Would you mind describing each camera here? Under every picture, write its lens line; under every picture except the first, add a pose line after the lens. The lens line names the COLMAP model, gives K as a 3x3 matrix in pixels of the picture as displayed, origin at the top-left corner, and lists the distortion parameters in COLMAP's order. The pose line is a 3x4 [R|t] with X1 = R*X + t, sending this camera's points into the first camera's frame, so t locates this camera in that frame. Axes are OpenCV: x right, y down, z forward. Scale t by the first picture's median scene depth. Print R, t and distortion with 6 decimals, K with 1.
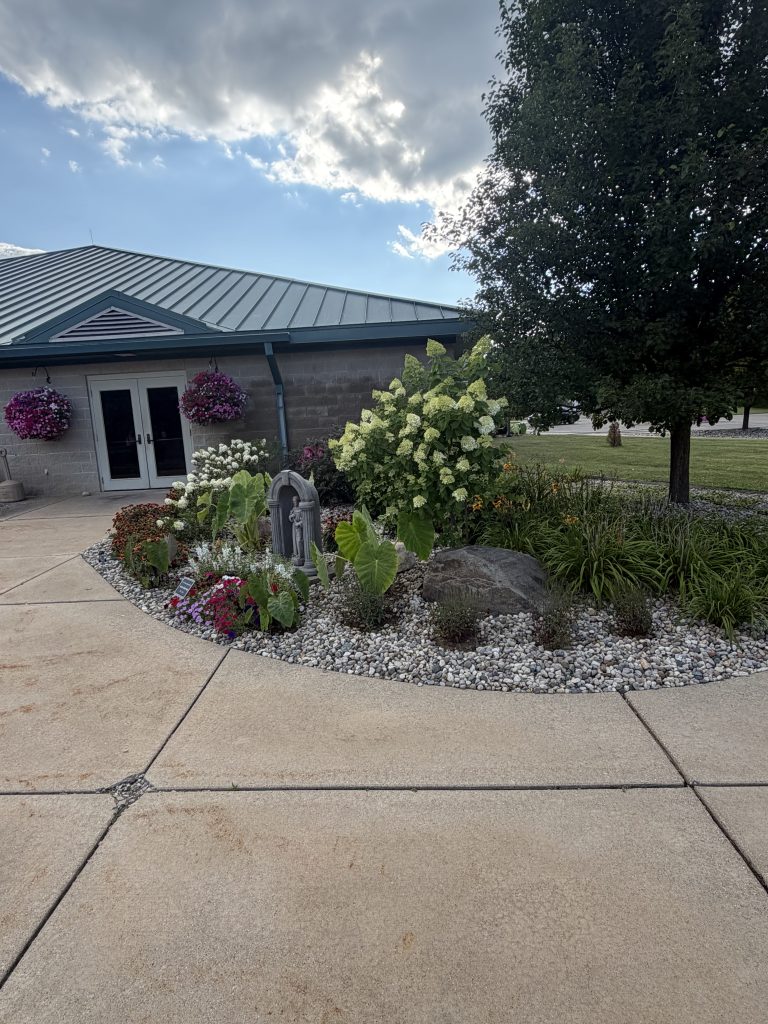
lens RADIAL K [[589.1, 0, 384.0], [0, 589.1, 512.0], [0, 0, 1]] dist [-0.001879, -0.000039]
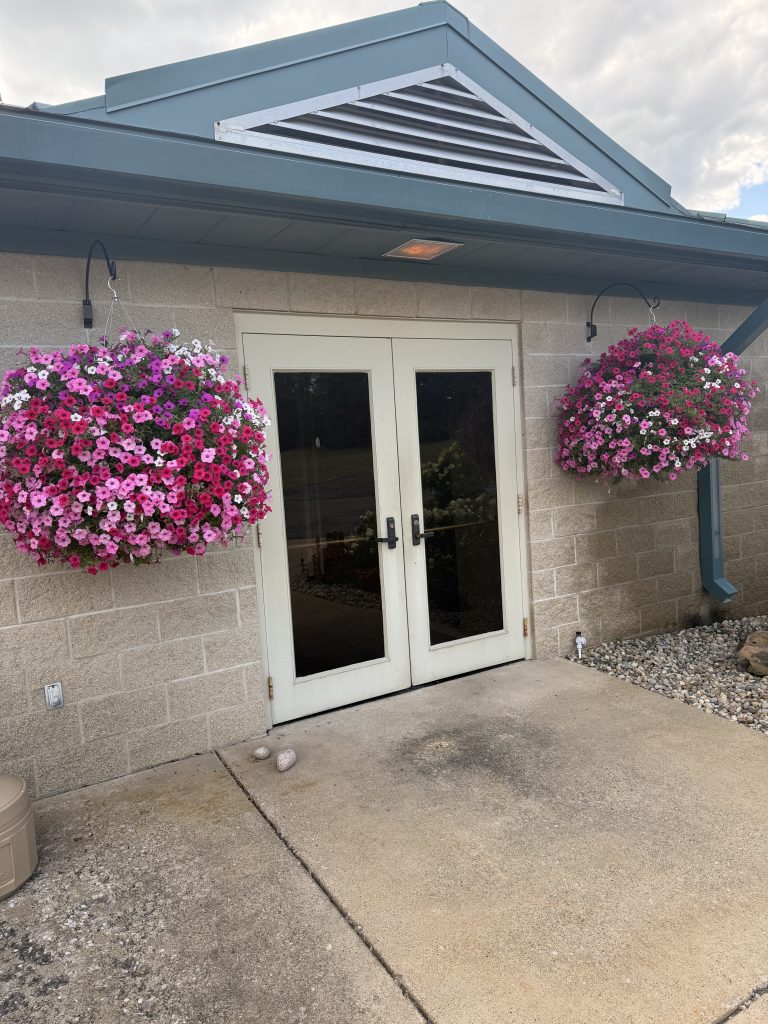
lens RADIAL K [[723.4, 0, 384.0], [0, 723.4, 512.0], [0, 0, 1]] dist [0.060327, -0.057939]
pose [[0.843181, -0.046423, 0.535622, -0.628060], [0.104614, 0.991389, -0.078760, -0.106244], [-0.527353, 0.122442, 0.840777, 0.691462]]
